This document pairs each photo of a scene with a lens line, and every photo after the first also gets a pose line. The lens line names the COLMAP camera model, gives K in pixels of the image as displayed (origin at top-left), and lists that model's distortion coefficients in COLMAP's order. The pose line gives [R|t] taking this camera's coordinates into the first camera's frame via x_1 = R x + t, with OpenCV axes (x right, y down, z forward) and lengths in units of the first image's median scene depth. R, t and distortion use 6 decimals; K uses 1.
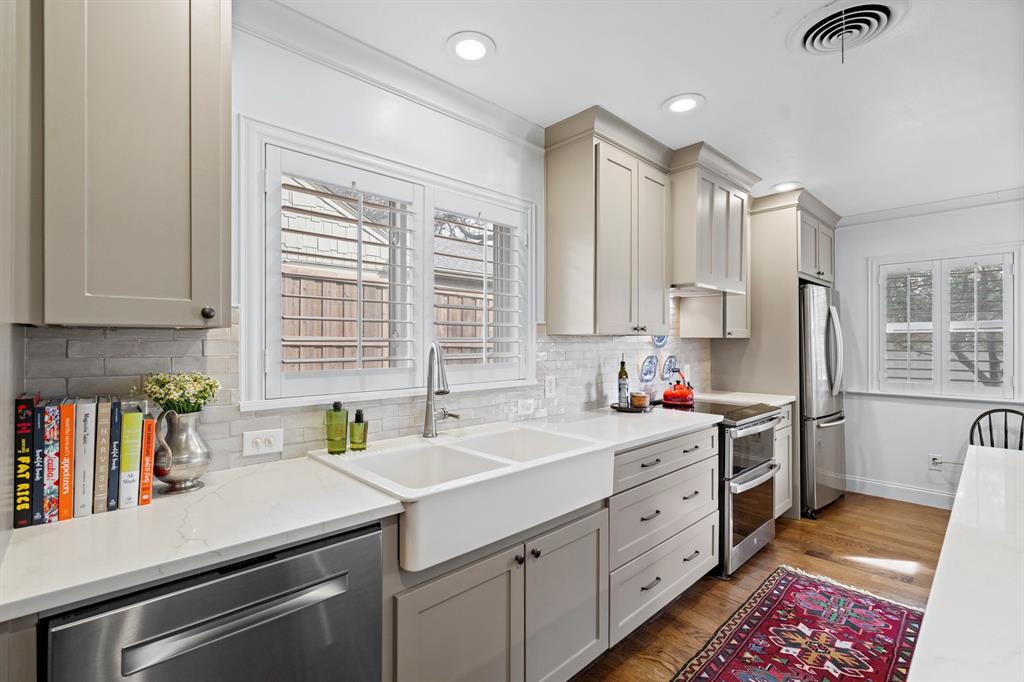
lens RADIAL K [[461.1, 0, 514.4], [0, 461.1, 339.5], [0, 0, 1]] dist [-0.001379, -0.000306]
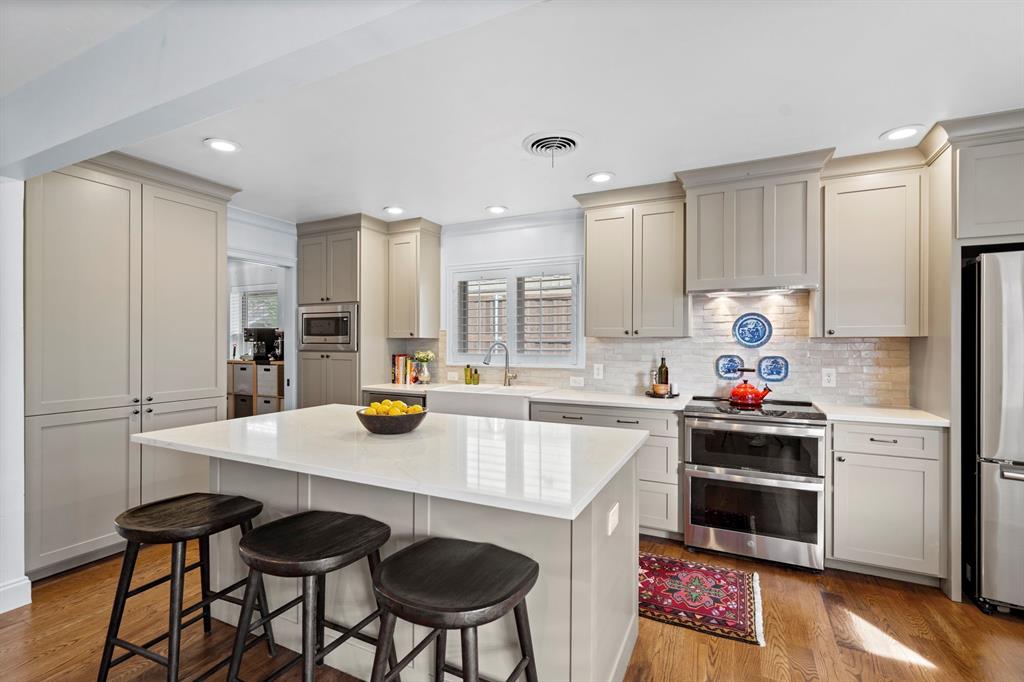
lens RADIAL K [[461.1, 0, 514.4], [0, 461.1, 339.5], [0, 0, 1]] dist [-0.001379, -0.000306]
pose [[0.353724, -0.005411, -0.935334, 1.473879], [0.006098, 0.999975, -0.003479, -0.000061], [0.935330, -0.004473, 0.353749, 0.206084]]
